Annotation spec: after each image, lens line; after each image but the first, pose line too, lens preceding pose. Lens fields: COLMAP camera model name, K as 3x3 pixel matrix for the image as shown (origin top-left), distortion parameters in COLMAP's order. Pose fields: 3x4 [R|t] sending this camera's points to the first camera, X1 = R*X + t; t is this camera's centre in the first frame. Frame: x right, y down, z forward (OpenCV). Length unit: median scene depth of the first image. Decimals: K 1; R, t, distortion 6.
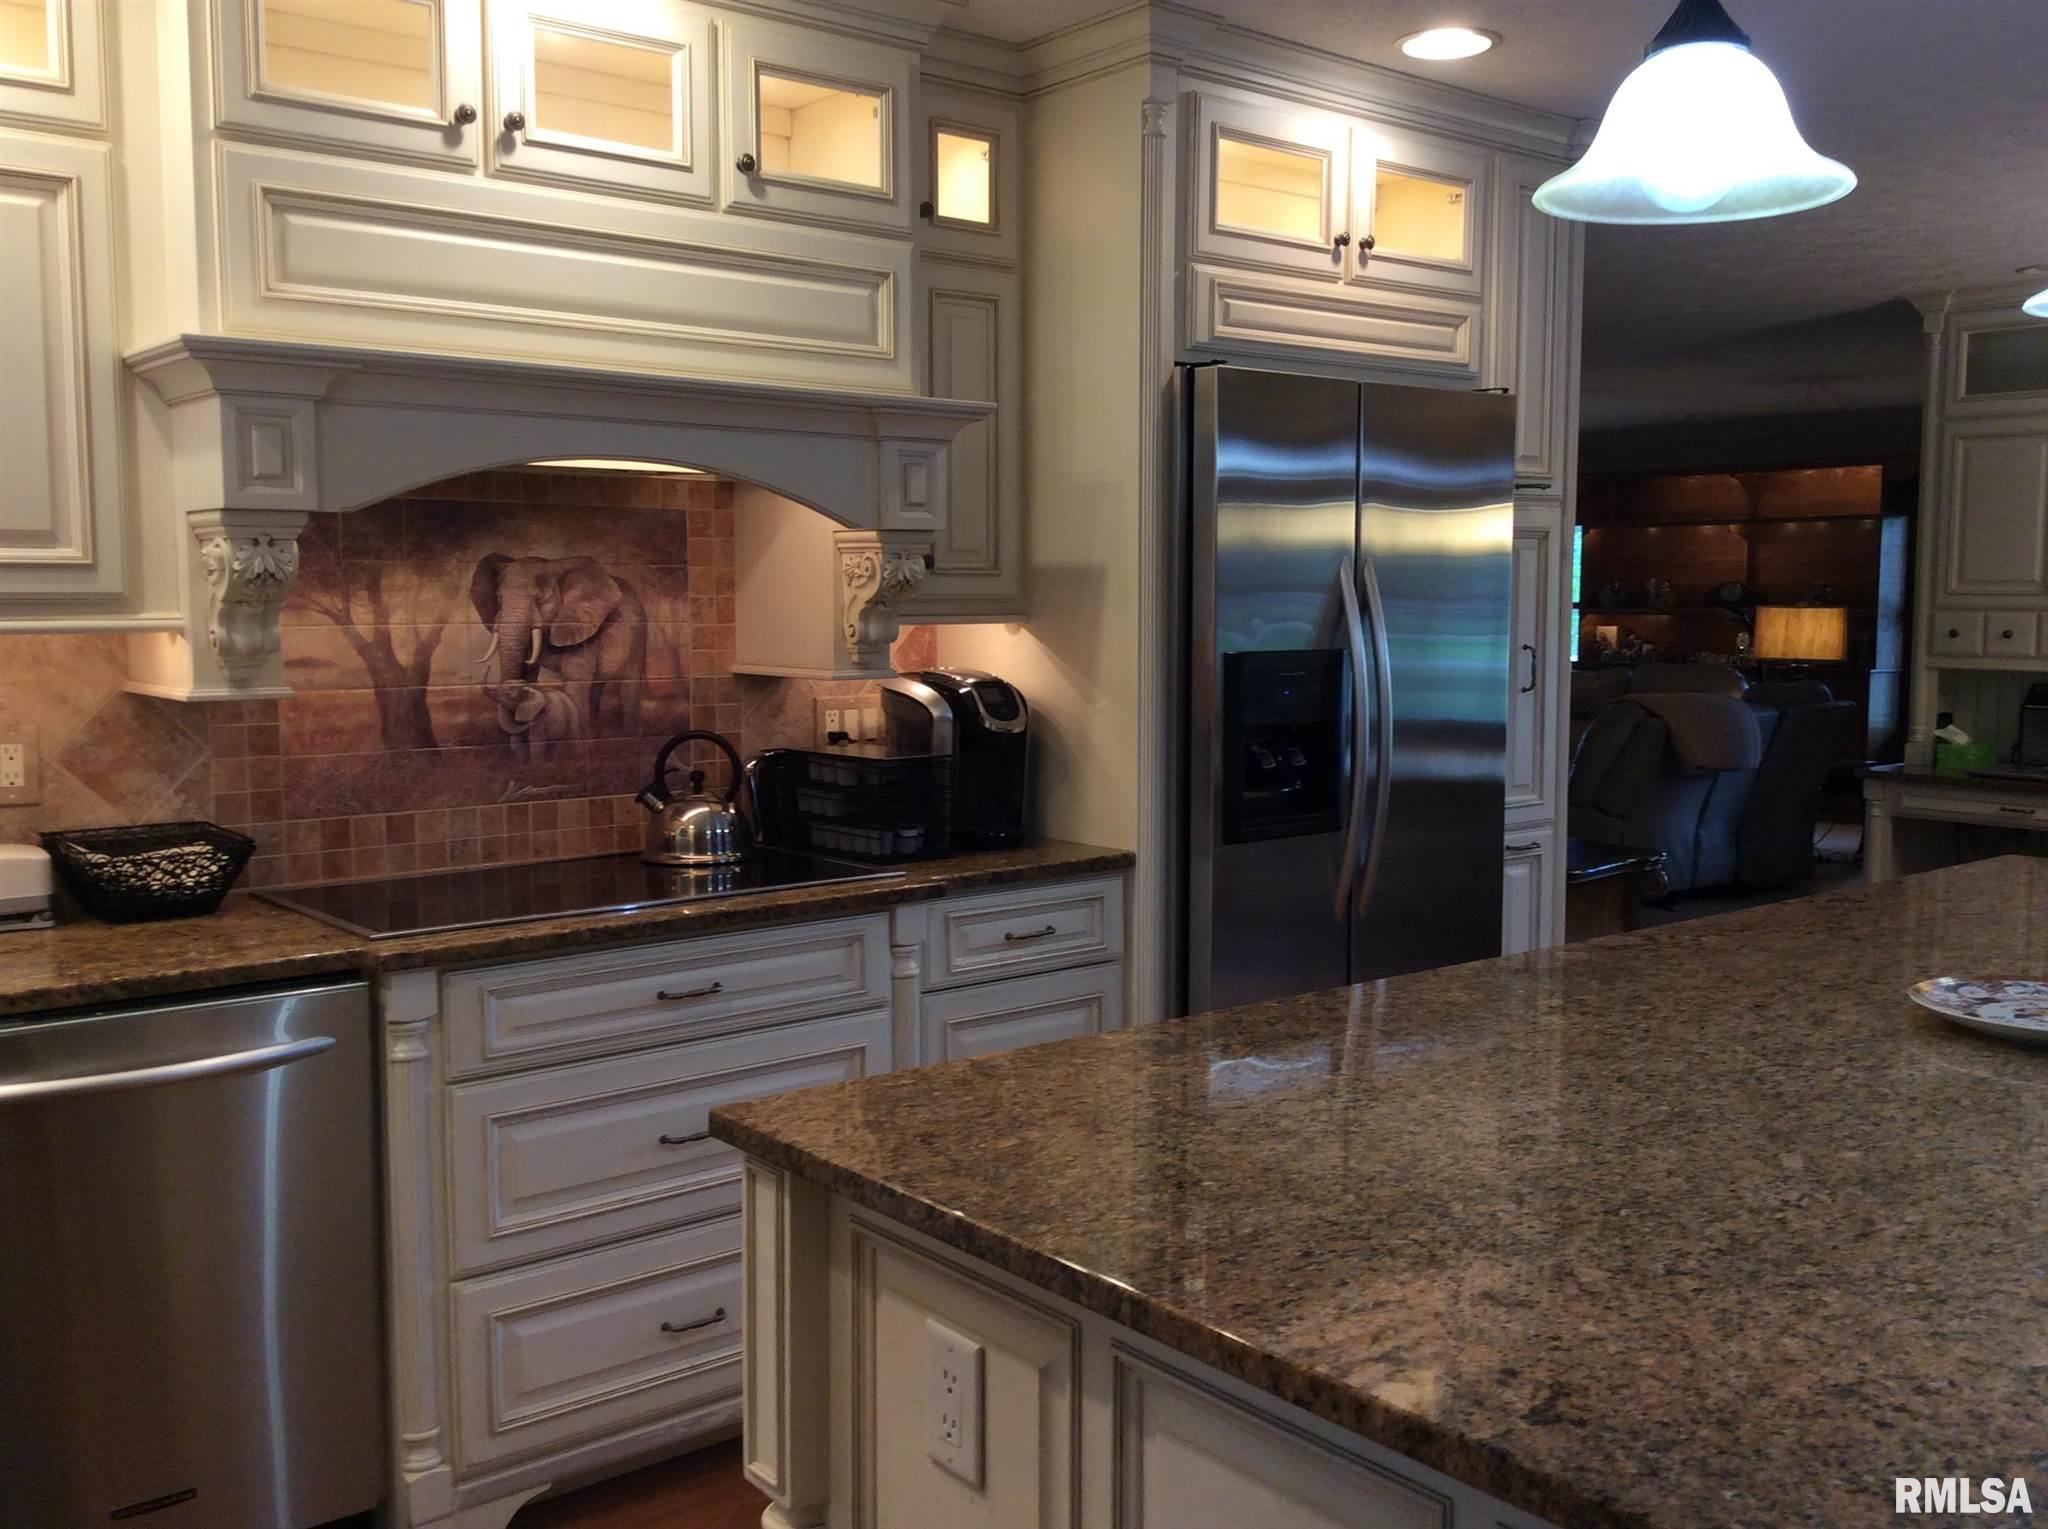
lens RADIAL K [[1862.2, 0, 1036.0], [0, 1862.2, 771.6], [0, 0, 1]] dist [0.020163, 0.000000]
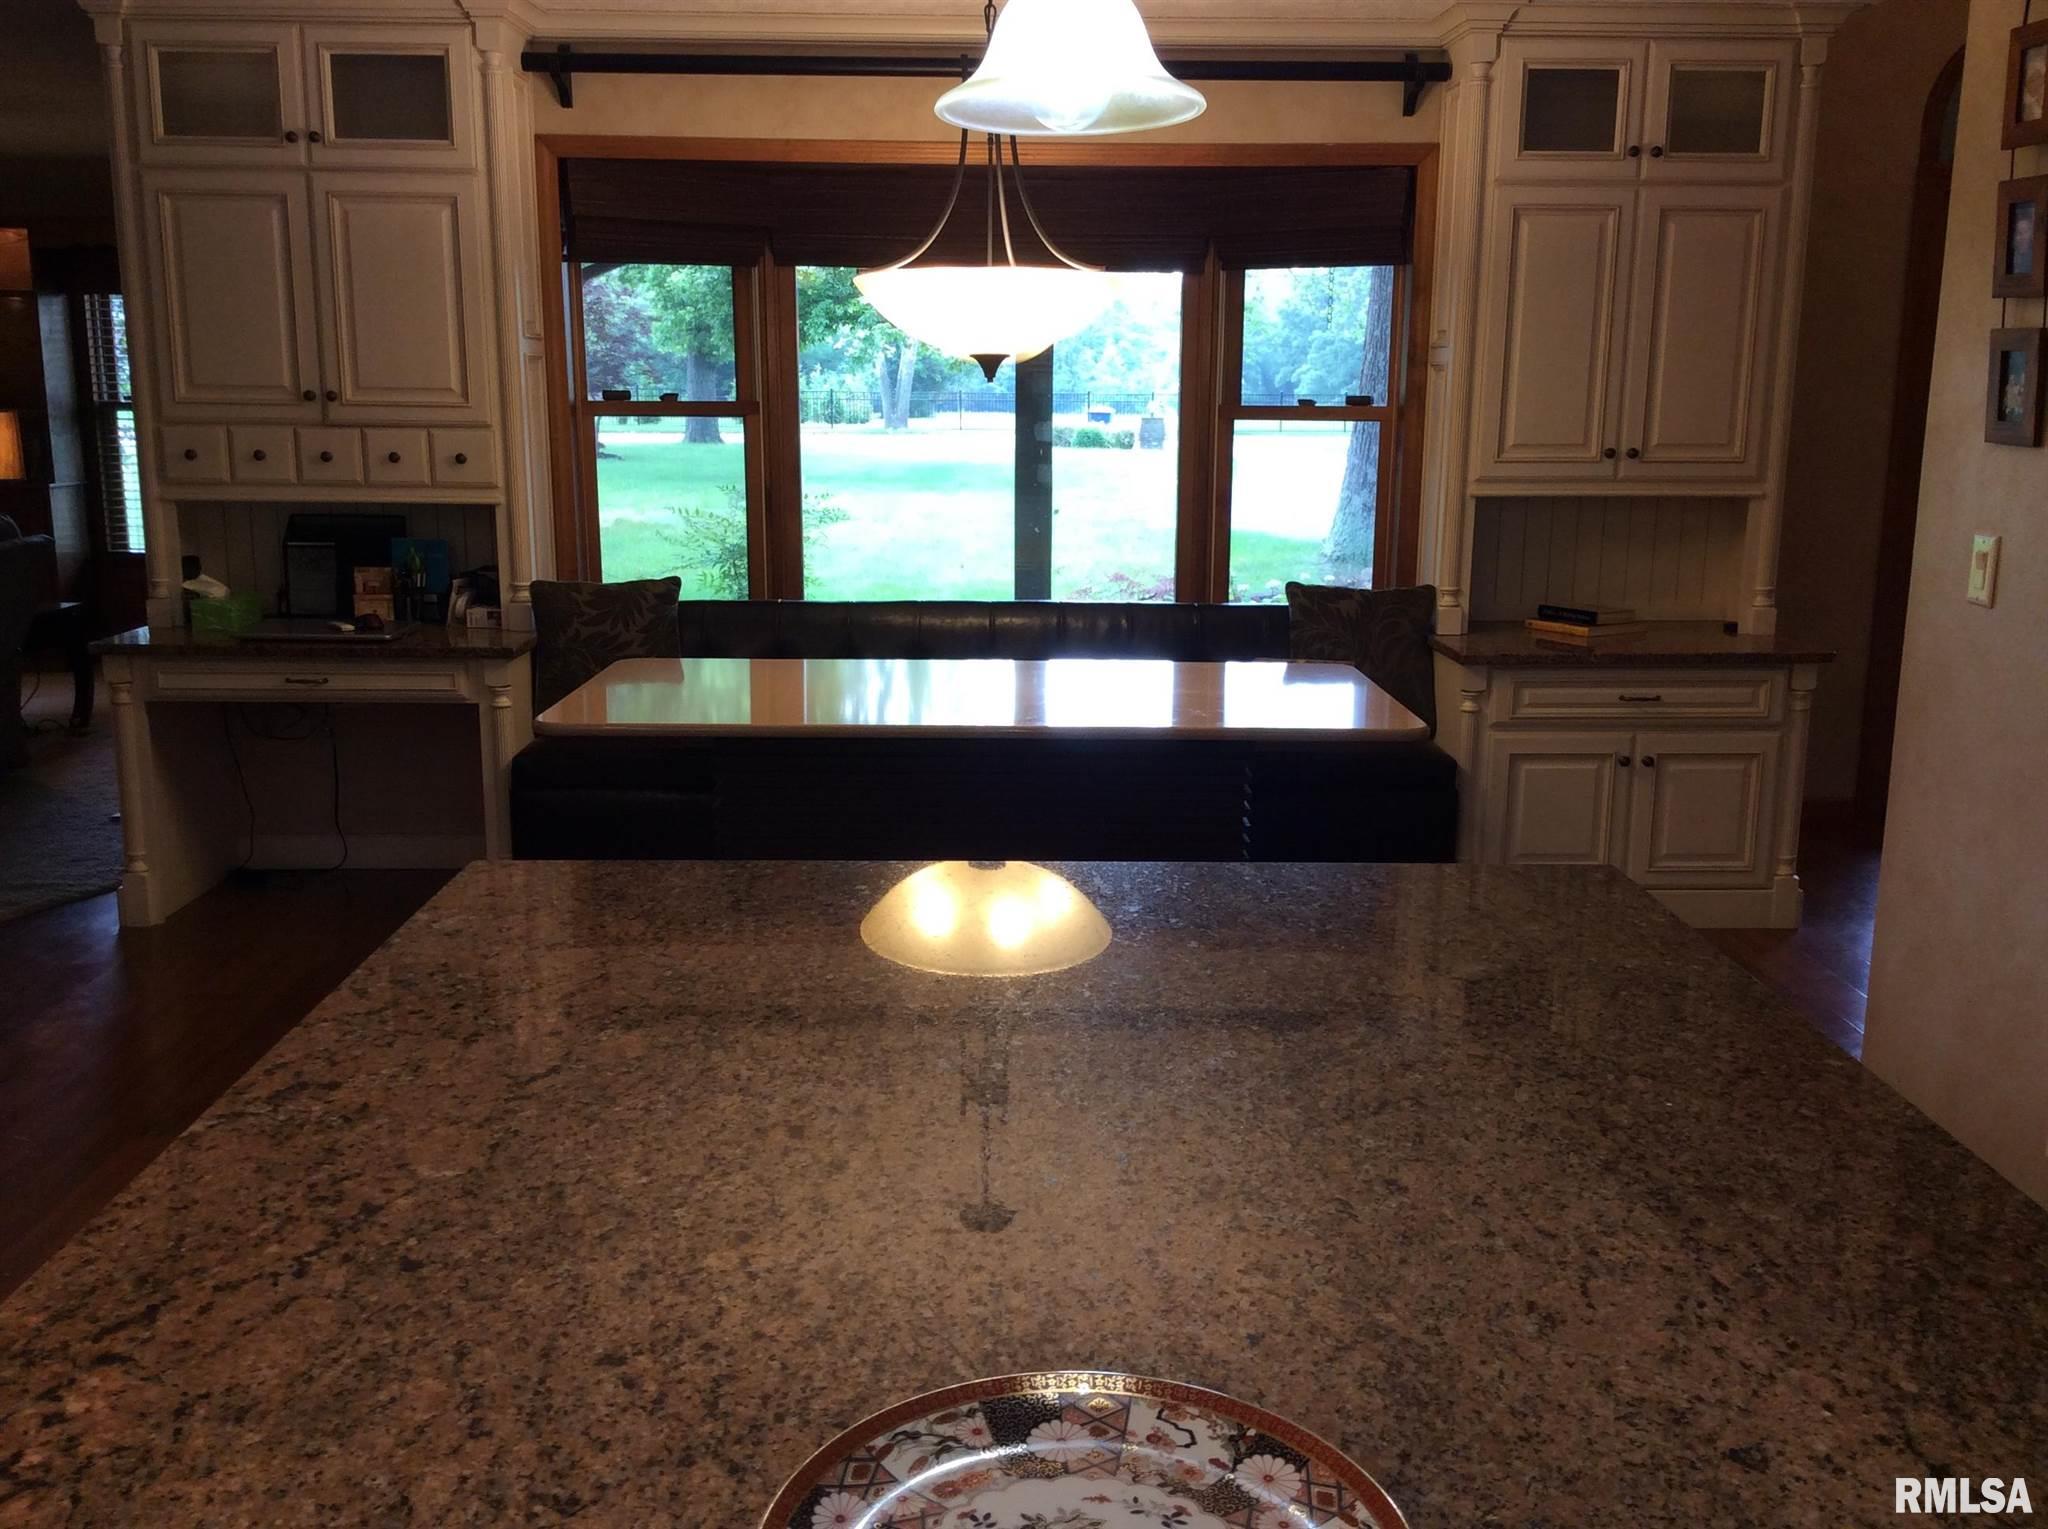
lens RADIAL K [[1862.2, 0, 1044.7], [0, 1862.2, 763.3], [0, 0, 1]] dist [0.020163, 0.000000]
pose [[0.605314, -0.151871, 0.781364, 0.144265], [0.066712, 0.987855, 0.140326, -0.057223], [-0.793186, -0.032815, 0.608094, 0.434528]]
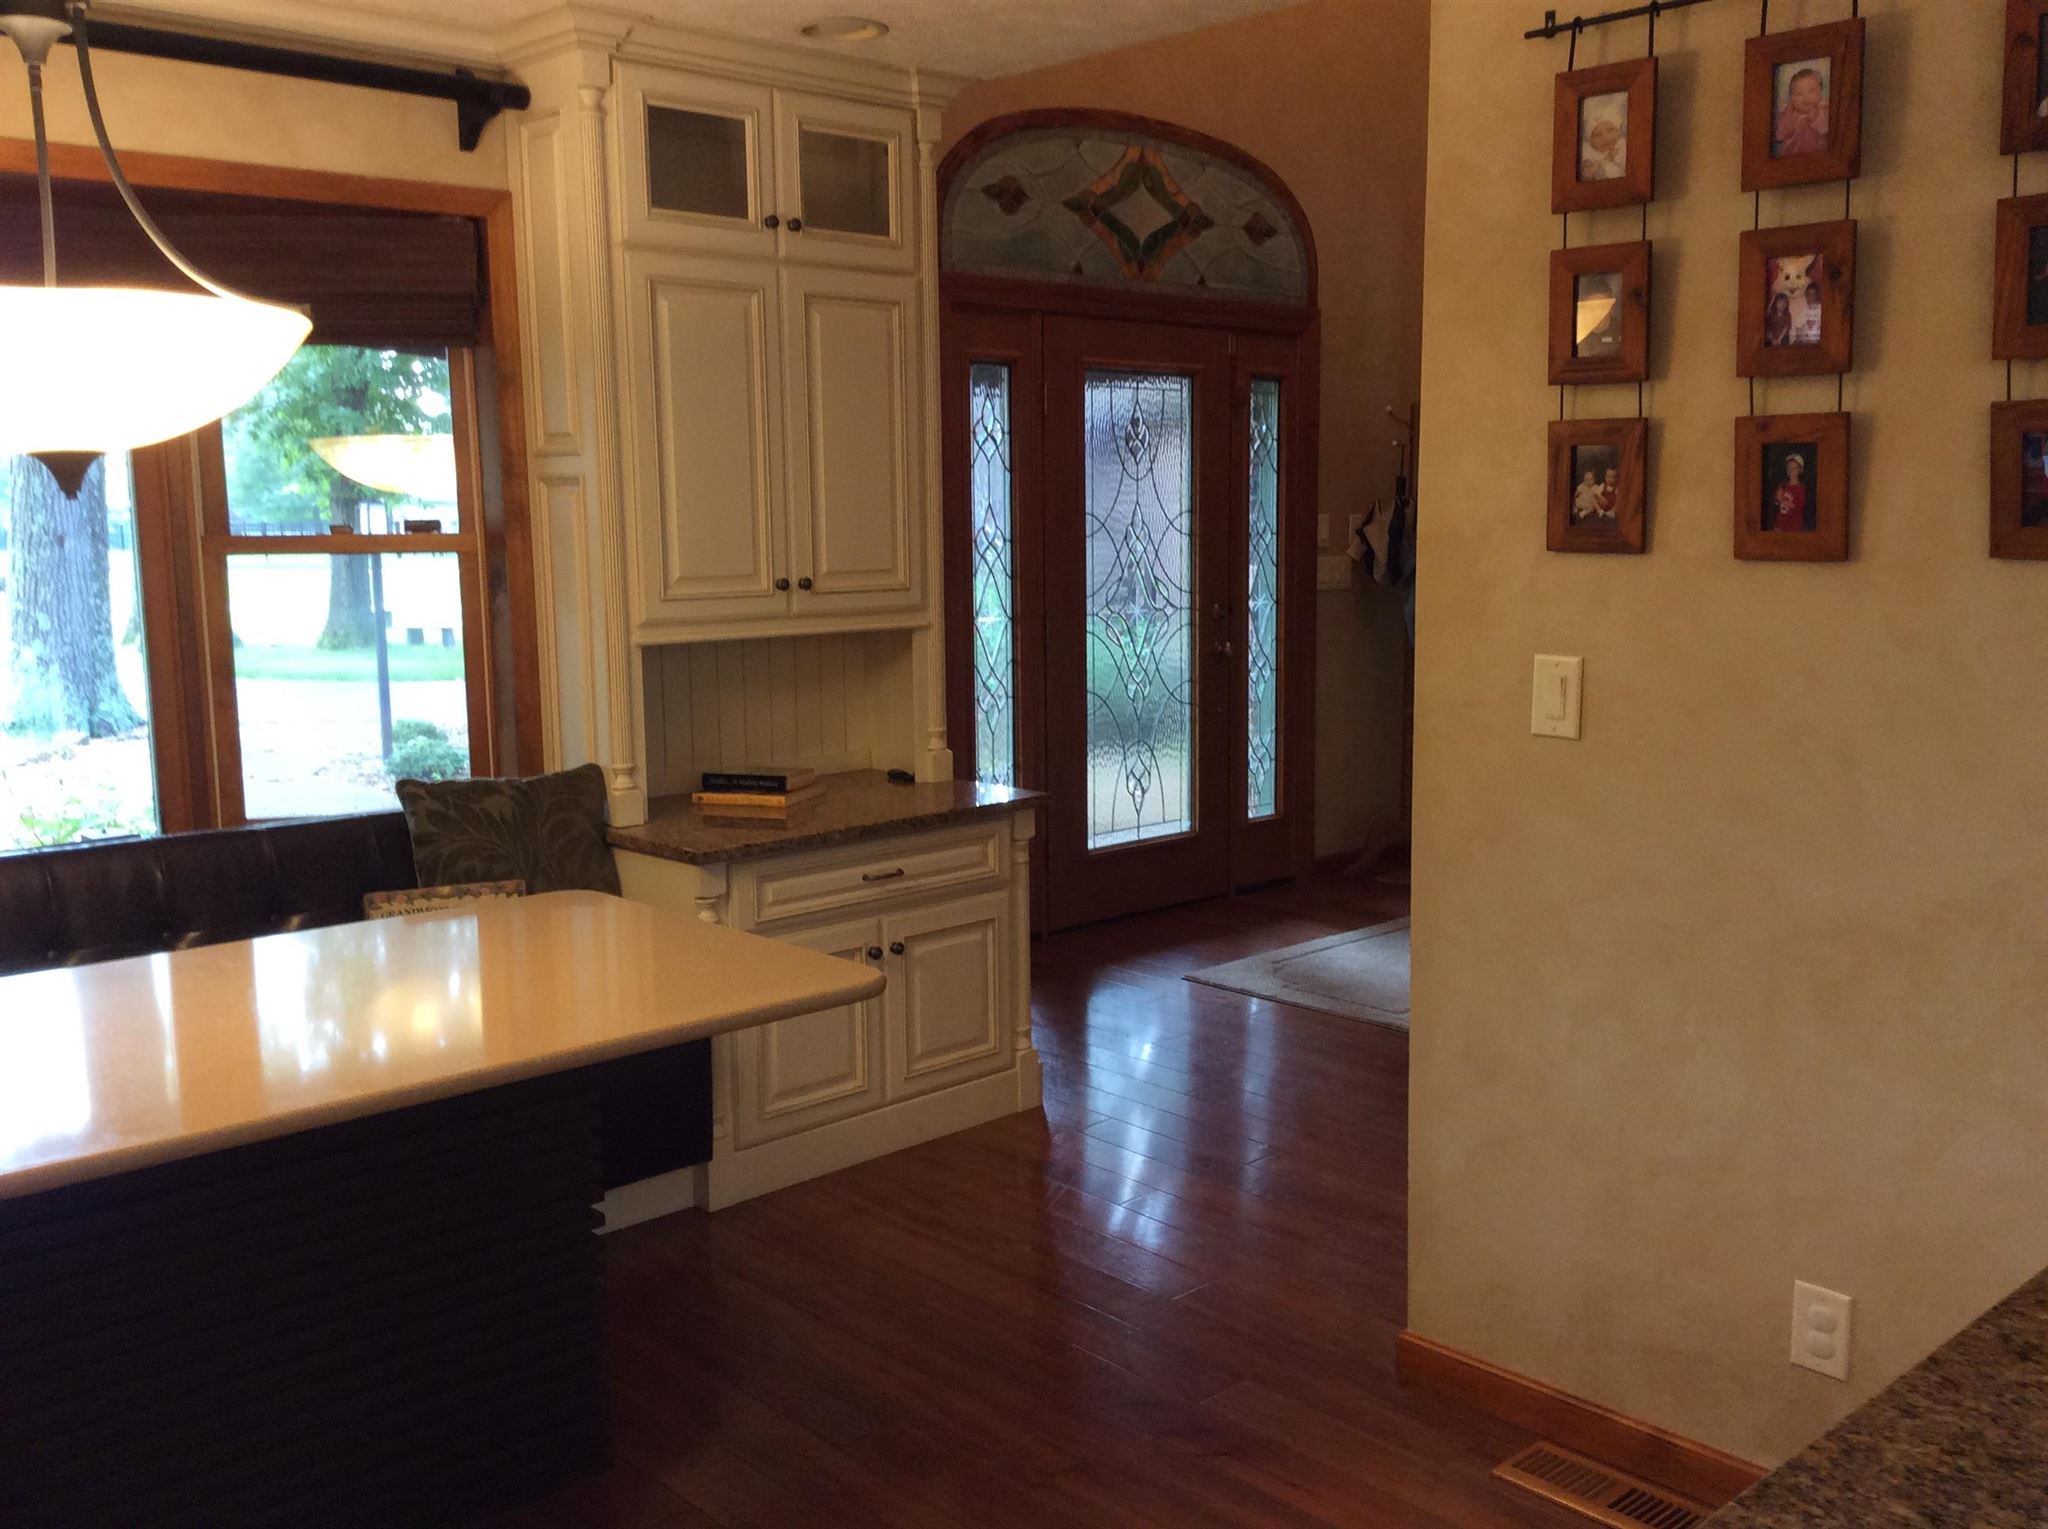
lens RADIAL K [[1862.2, 0, 1055.2], [0, 1862.2, 812.7], [0, 0, 1]] dist [0.020163, 0.000000]
pose [[-0.073414, -0.156519, 0.984943, 0.356459], [0.104890, 0.980919, 0.163697, -0.093790], [-0.991770, 0.115328, -0.055596, 0.859835]]
